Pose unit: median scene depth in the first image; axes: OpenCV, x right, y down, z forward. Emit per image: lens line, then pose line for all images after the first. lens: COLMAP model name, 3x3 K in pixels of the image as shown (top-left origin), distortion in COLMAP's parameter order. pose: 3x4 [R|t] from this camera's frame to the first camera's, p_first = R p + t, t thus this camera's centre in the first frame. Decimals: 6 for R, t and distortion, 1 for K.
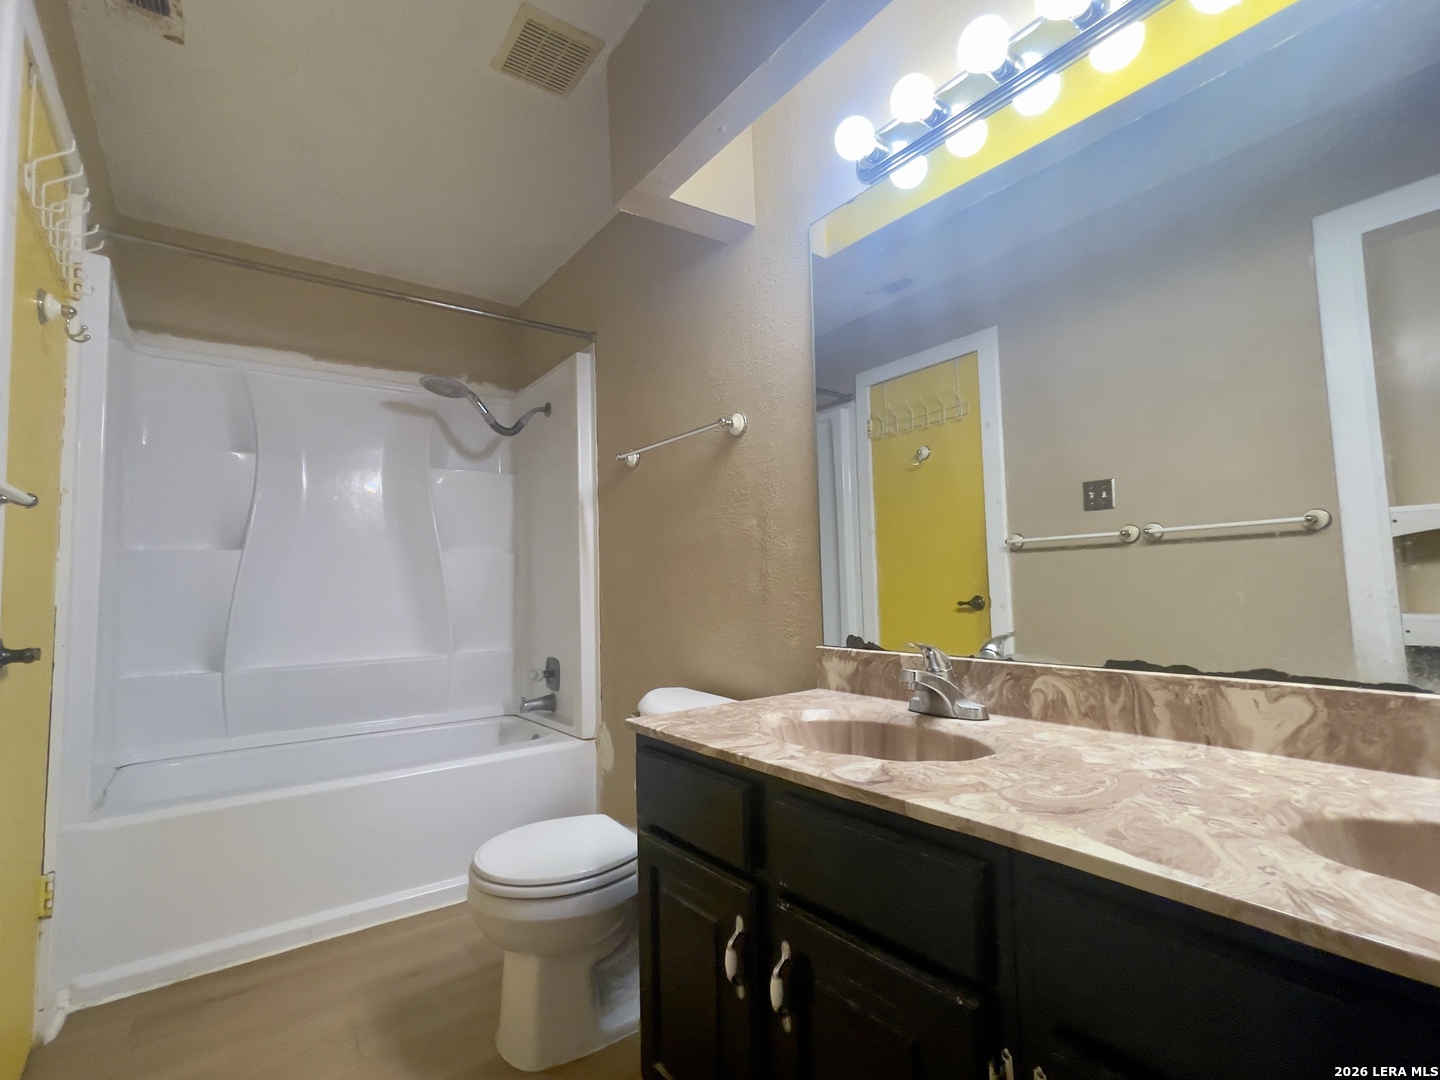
lens RADIAL K [[659.5, 0, 716.5], [0, 659.5, 538.3], [0, 0, 1]] dist [0.000195, 0.000730]
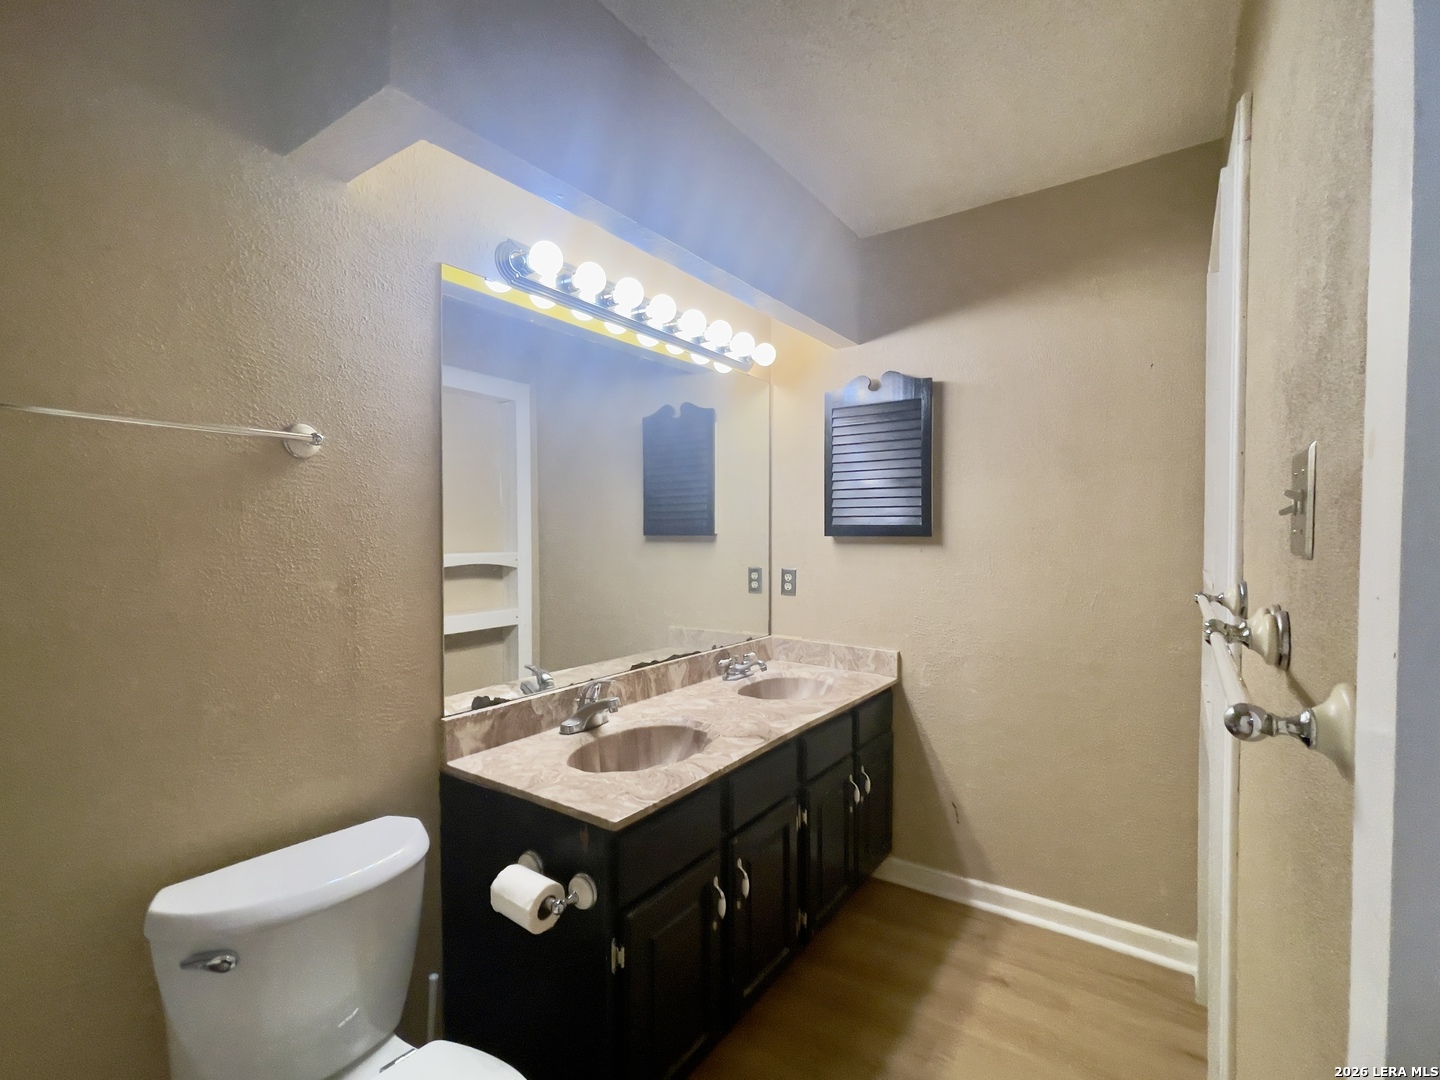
lens RADIAL K [[659.5, 0, 711.8], [0, 659.5, 545.3], [0, 0, 1]] dist [0.000195, 0.000730]
pose [[-0.293056, -0.000871, 0.956095, -1.318291], [-0.066354, 0.997607, -0.019430, -0.141678], [-0.953790, -0.069134, -0.292412, 1.408649]]
